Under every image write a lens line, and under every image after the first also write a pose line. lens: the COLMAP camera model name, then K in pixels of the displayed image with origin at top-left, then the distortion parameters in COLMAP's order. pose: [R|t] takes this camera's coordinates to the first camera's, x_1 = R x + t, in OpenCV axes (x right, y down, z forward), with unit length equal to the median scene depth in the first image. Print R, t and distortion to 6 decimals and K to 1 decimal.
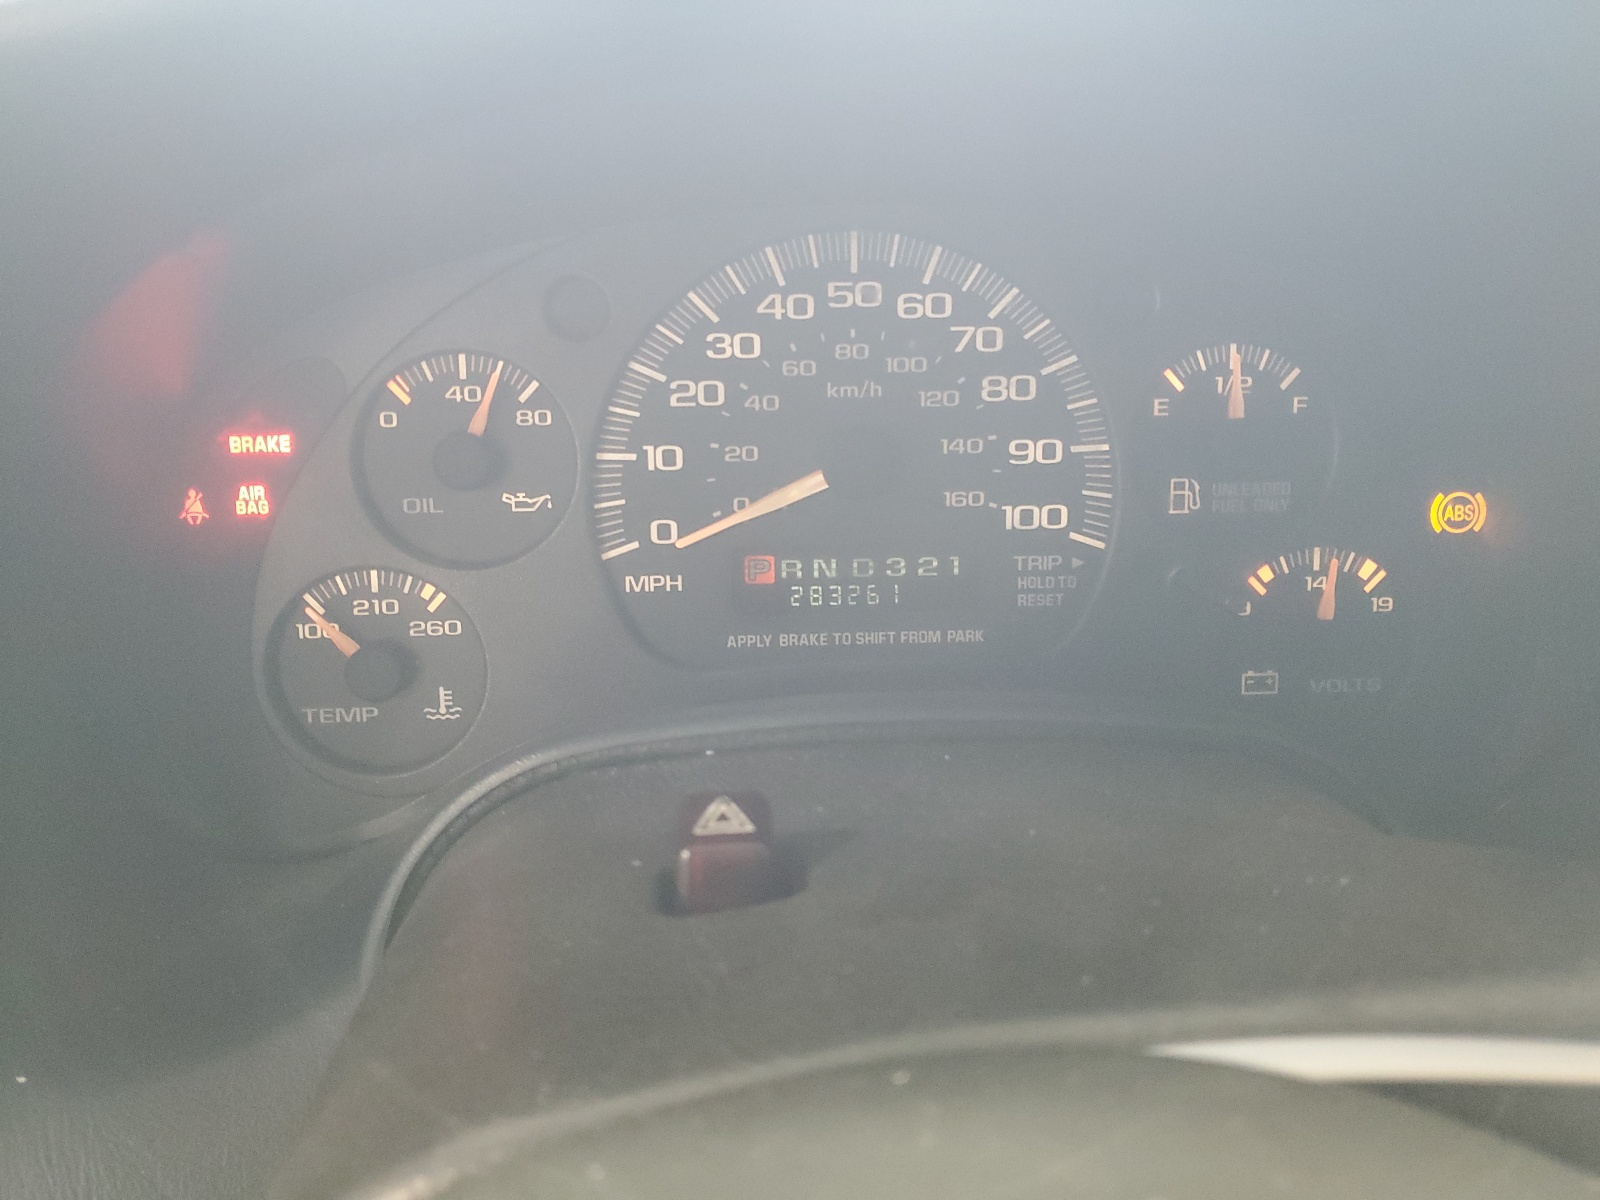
lens RADIAL K [[1311.0, 0, 800.0], [0, 1311.0, 600.0], [0, 0, 1]] dist [0.058977, 0.000650]
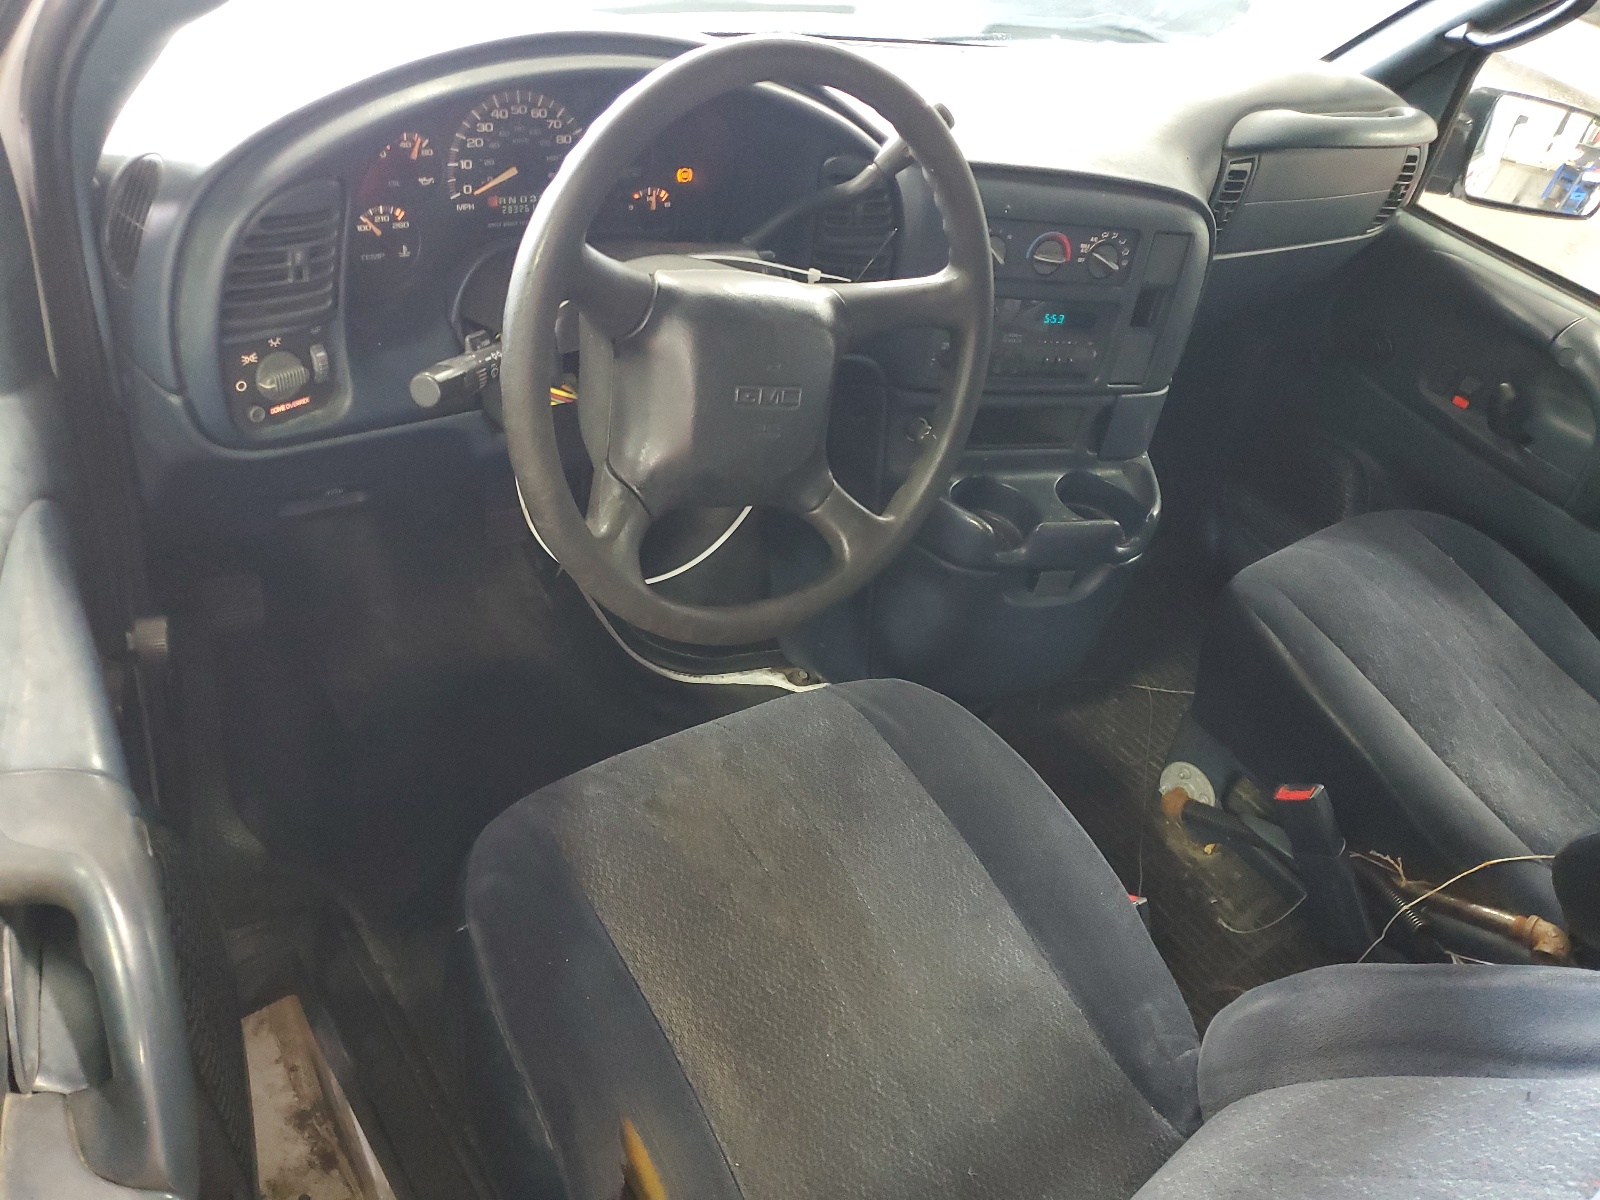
lens RADIAL K [[1214.4, 0, 800.0], [0, 1214.4, 600.0], [0, 0, 1]] dist [0.004299, 0.001780]
pose [[0.821654, -0.217030, 0.527051, -1.215117], [0.078674, 0.959005, 0.272250, 0.163717], [-0.564531, -0.182230, 0.805045, -2.002078]]
